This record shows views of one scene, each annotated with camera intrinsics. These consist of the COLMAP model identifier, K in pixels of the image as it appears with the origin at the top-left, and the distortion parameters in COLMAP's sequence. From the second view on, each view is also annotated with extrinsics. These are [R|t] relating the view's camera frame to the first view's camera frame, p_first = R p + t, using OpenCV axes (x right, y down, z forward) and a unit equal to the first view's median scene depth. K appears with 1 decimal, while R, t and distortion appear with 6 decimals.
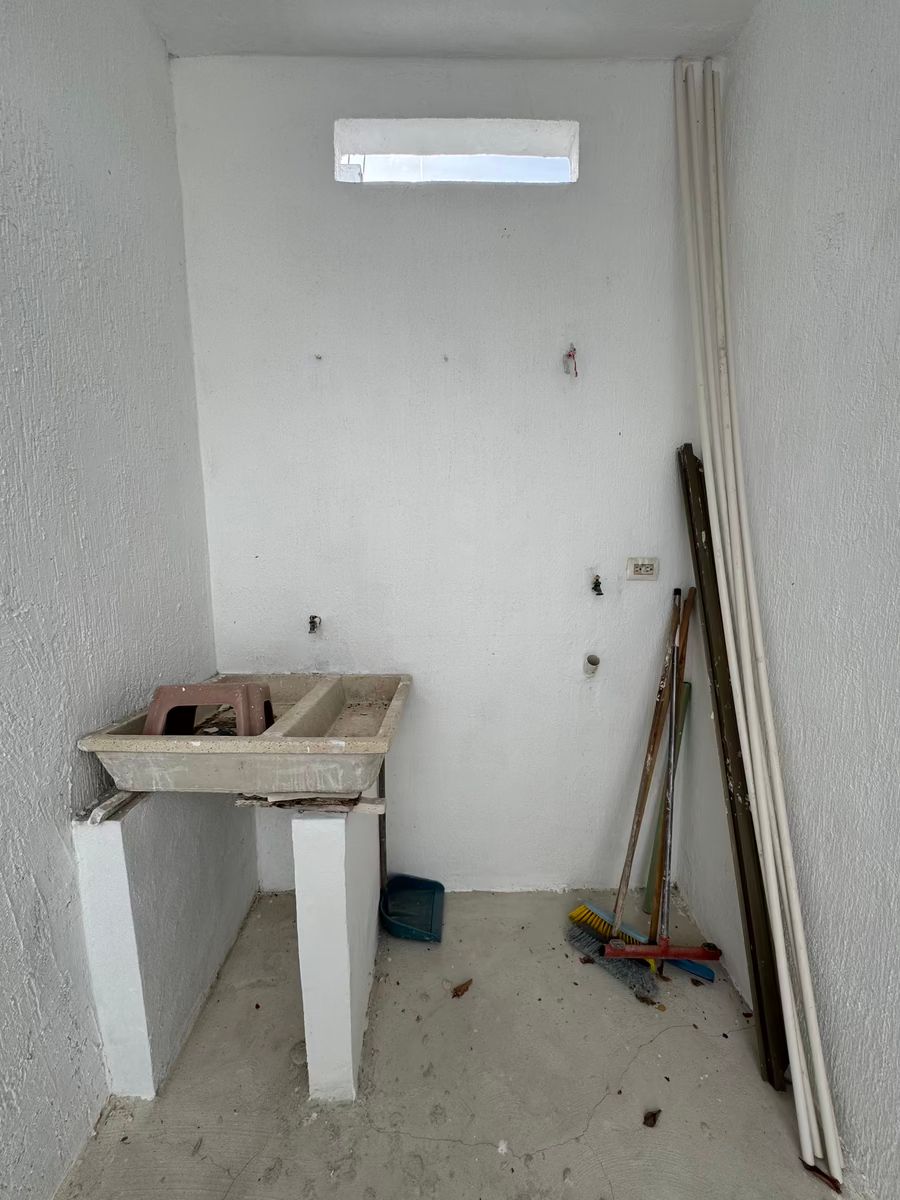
lens RADIAL K [[482.1, 0, 448.7], [0, 482.1, 598.6], [0, 0, 1]] dist [-0.003324, 0.000849]
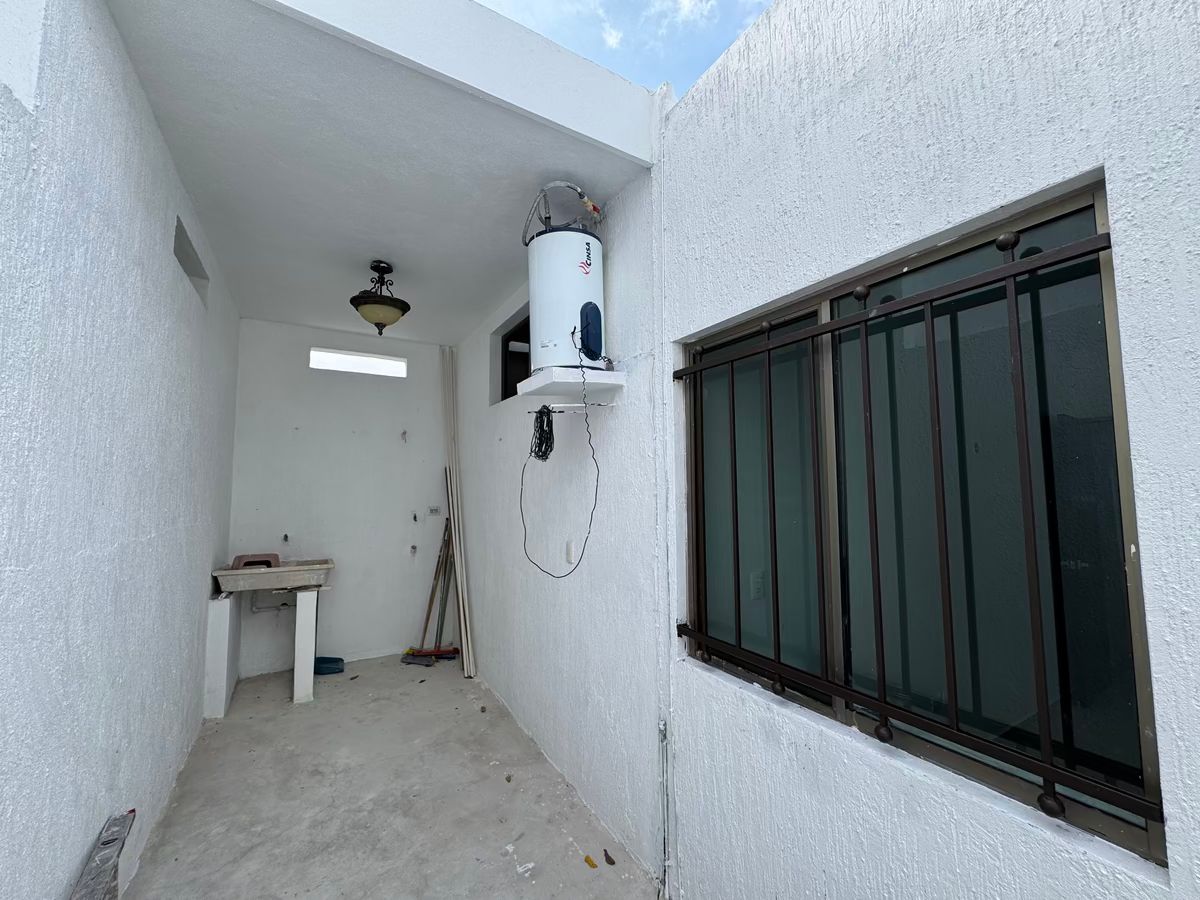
lens RADIAL K [[482.1, 0, 601.8], [0, 482.1, 451.5], [0, 0, 1]] dist [-0.003324, 0.000849]
pose [[0.863362, 0.037482, 0.503191, -0.162337], [0.069471, 0.978911, -0.192114, 0.213821], [-0.499780, 0.200821, 0.842550, -1.964774]]
